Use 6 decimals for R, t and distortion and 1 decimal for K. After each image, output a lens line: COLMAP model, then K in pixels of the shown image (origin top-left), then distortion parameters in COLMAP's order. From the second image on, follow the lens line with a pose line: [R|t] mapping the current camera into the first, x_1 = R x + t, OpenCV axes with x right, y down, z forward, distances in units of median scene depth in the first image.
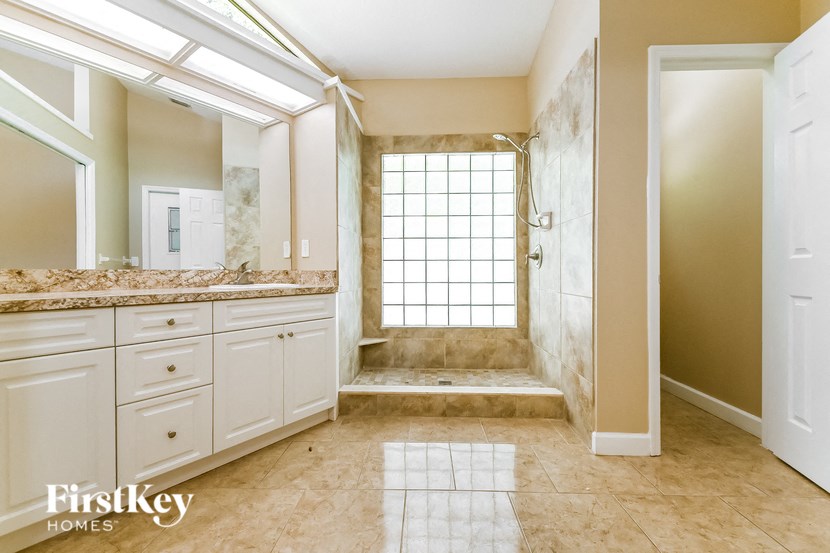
lens RADIAL K [[363.5, 0, 420.1], [0, 363.5, 276.1], [0, 0, 1]] dist [0.019222, 0.000116]
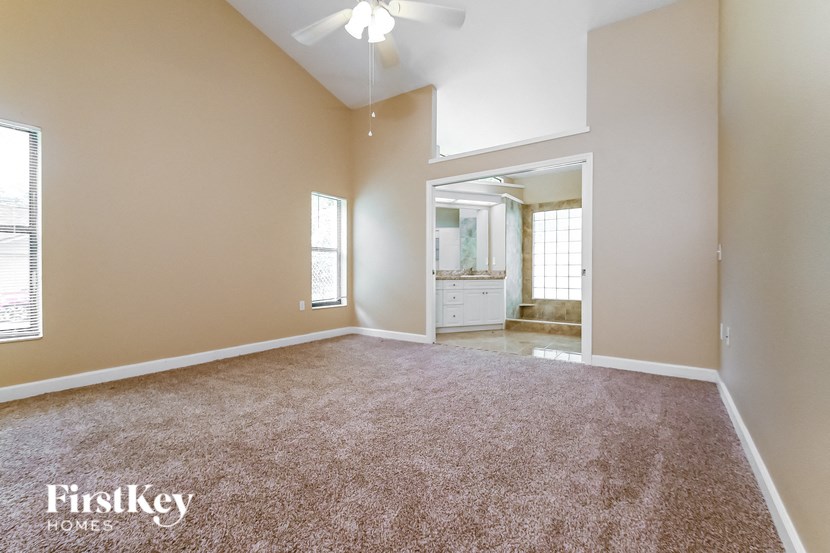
lens RADIAL K [[363.5, 0, 416.8], [0, 363.5, 275.4], [0, 0, 1]] dist [0.019222, 0.000116]
pose [[0.841679, 0.007124, -0.539931, 0.449690], [-0.007435, 0.999971, 0.001604, 0.014178], [0.539927, 0.002664, 0.841708, -1.055936]]
